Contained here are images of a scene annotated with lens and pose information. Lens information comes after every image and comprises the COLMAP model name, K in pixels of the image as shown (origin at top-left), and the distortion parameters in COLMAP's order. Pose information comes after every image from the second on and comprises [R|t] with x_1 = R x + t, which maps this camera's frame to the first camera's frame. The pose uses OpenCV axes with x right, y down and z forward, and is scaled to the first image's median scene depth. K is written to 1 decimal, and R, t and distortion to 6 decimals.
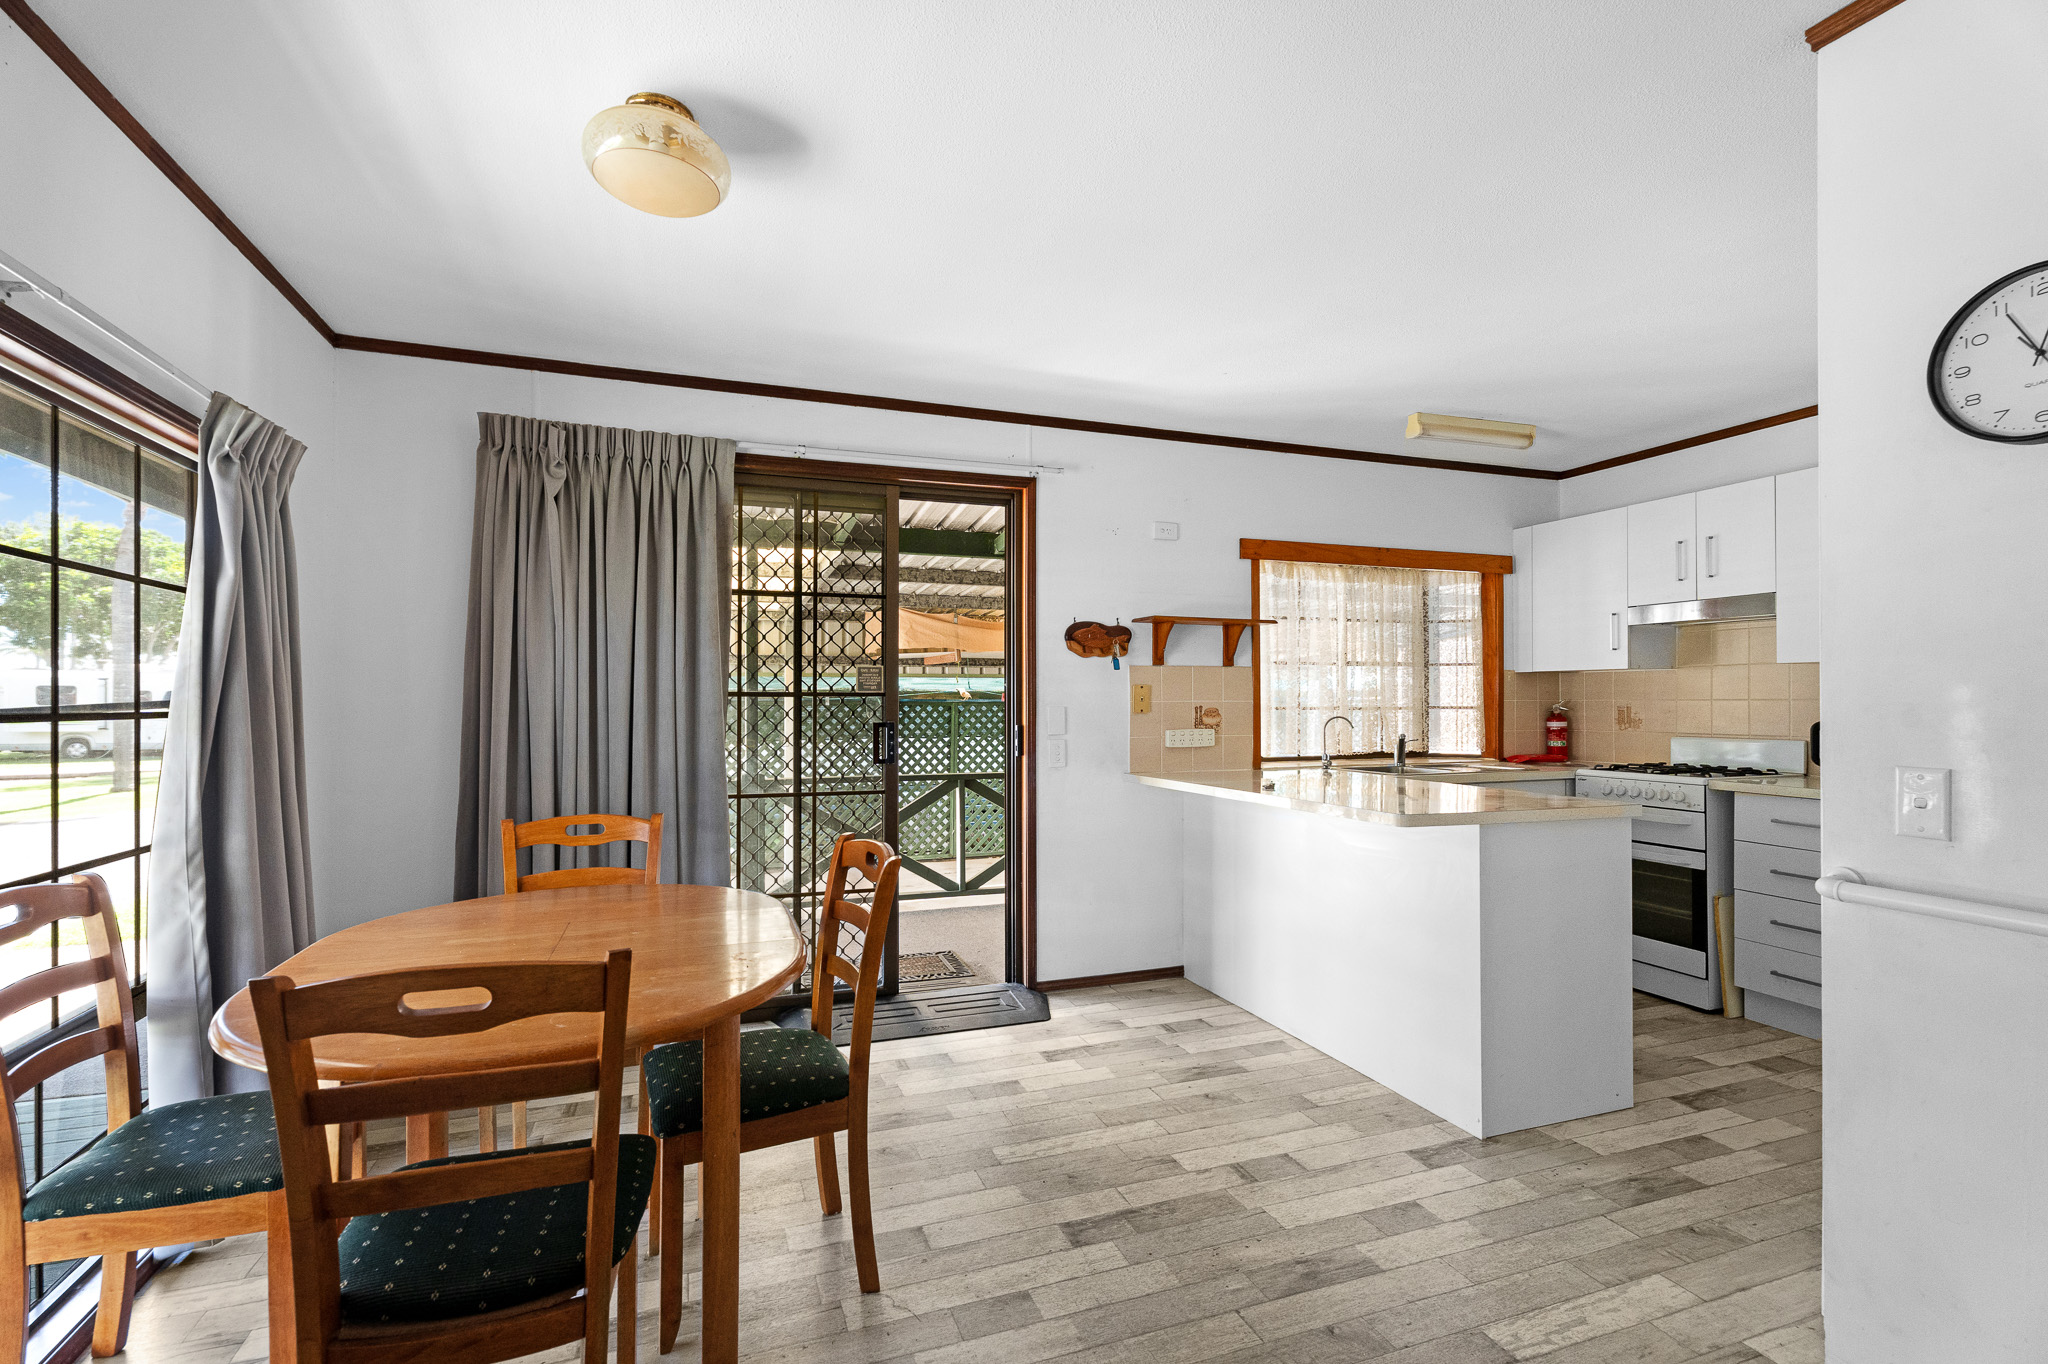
lens RADIAL K [[938.2, 0, 1019.4], [0, 938.2, 690.5], [0, 0, 1]] dist [-0.003632, -0.000425]
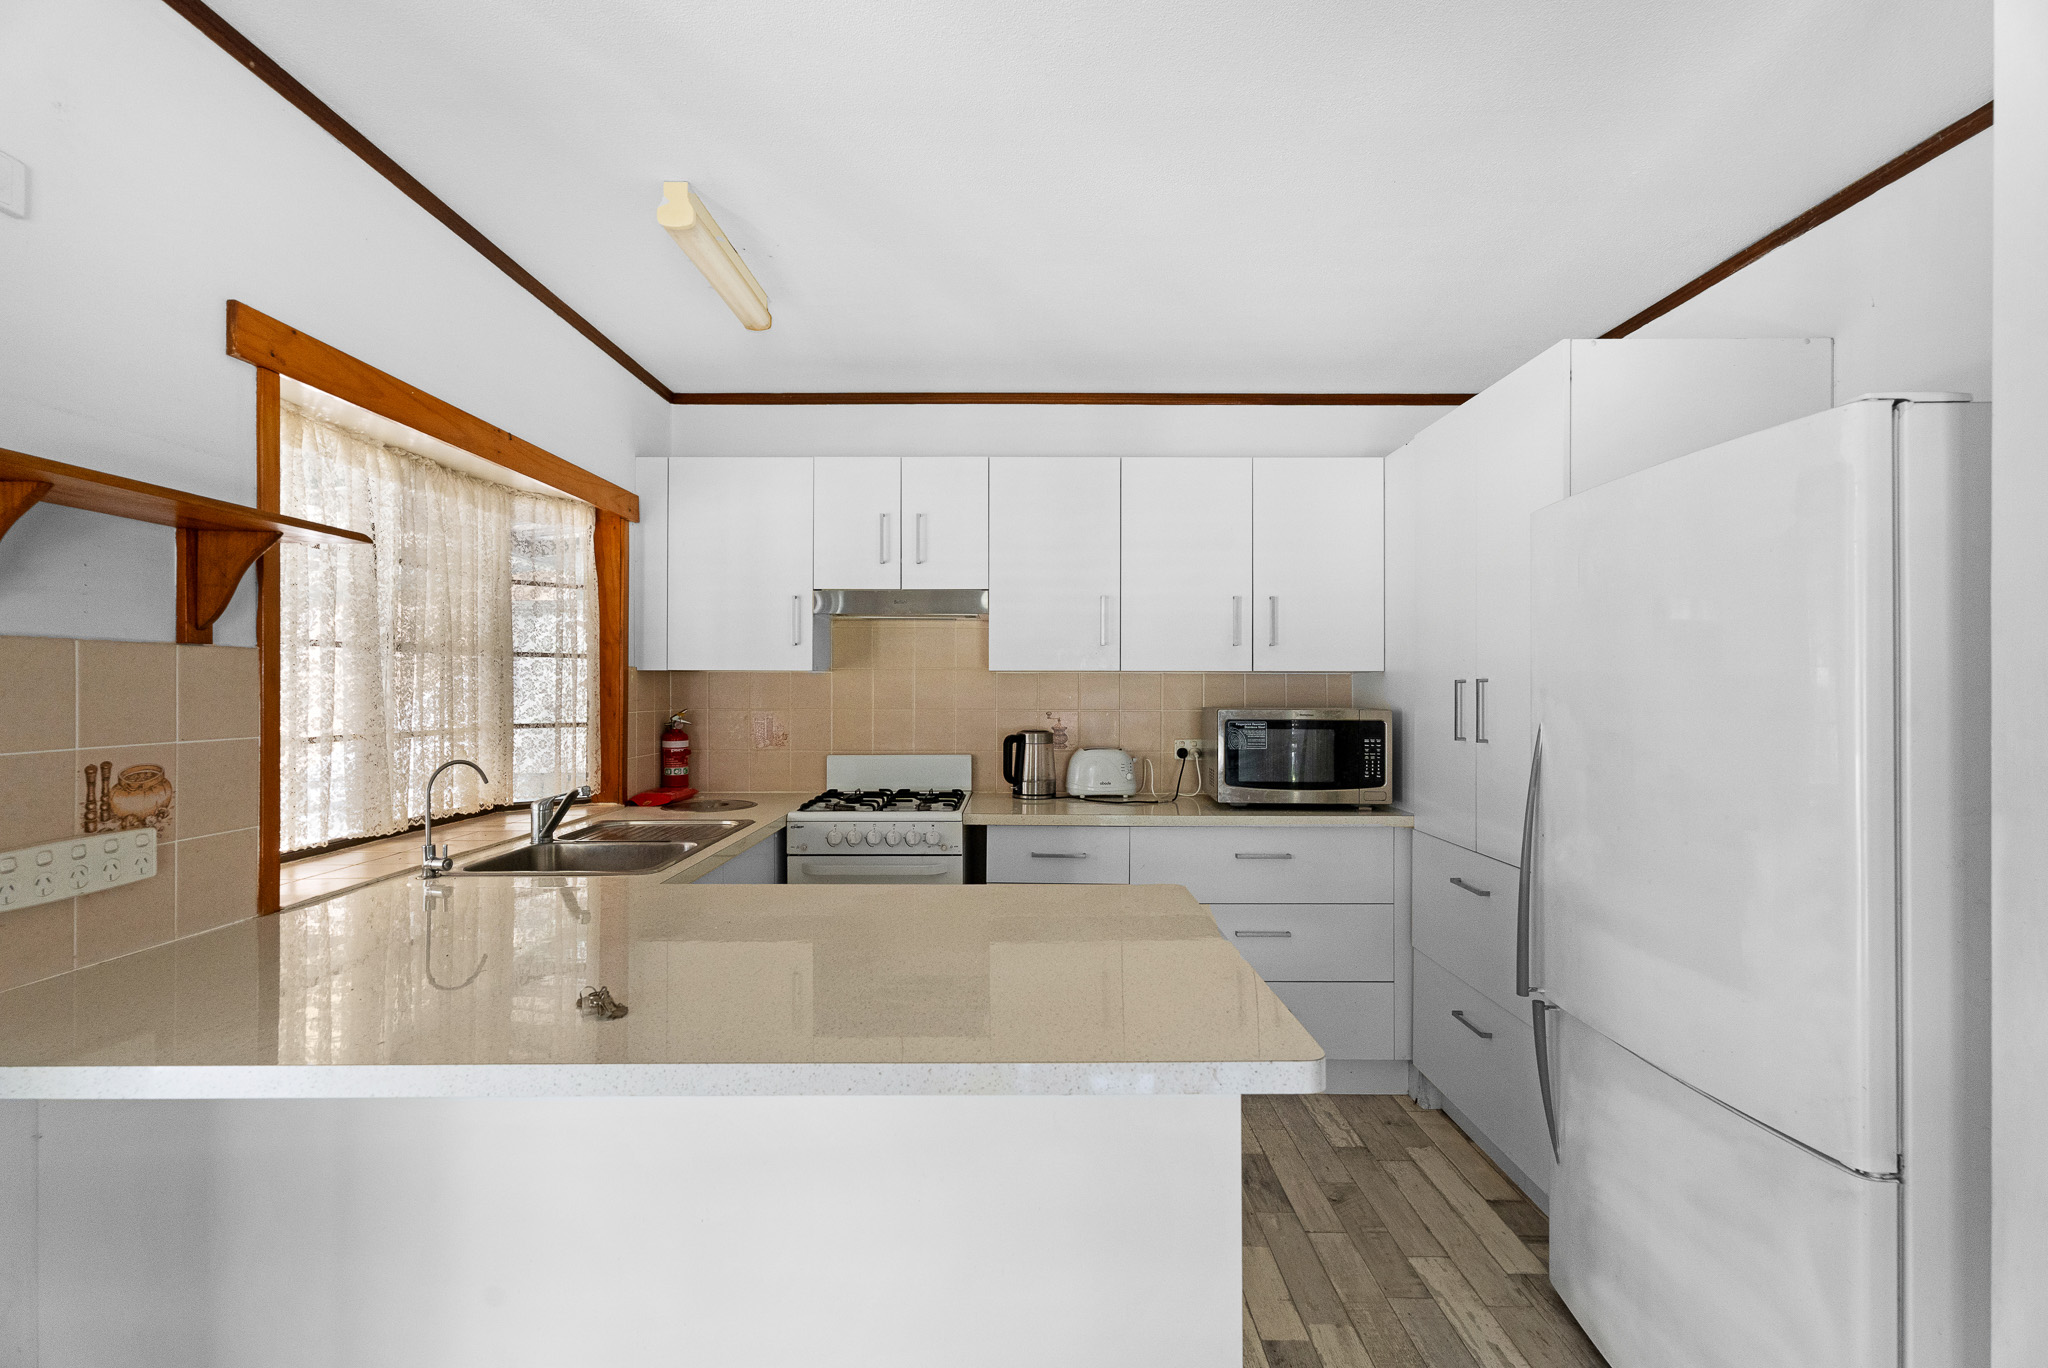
lens RADIAL K [[938.2, 0, 1016.1], [0, 938.2, 680.1], [0, 0, 1]] dist [-0.003632, -0.000425]
pose [[0.366398, 0.008573, 0.930419, 0.007310], [-0.010848, 0.999929, -0.004941, -0.013565], [-0.930395, -0.008283, 0.366465, 0.582779]]
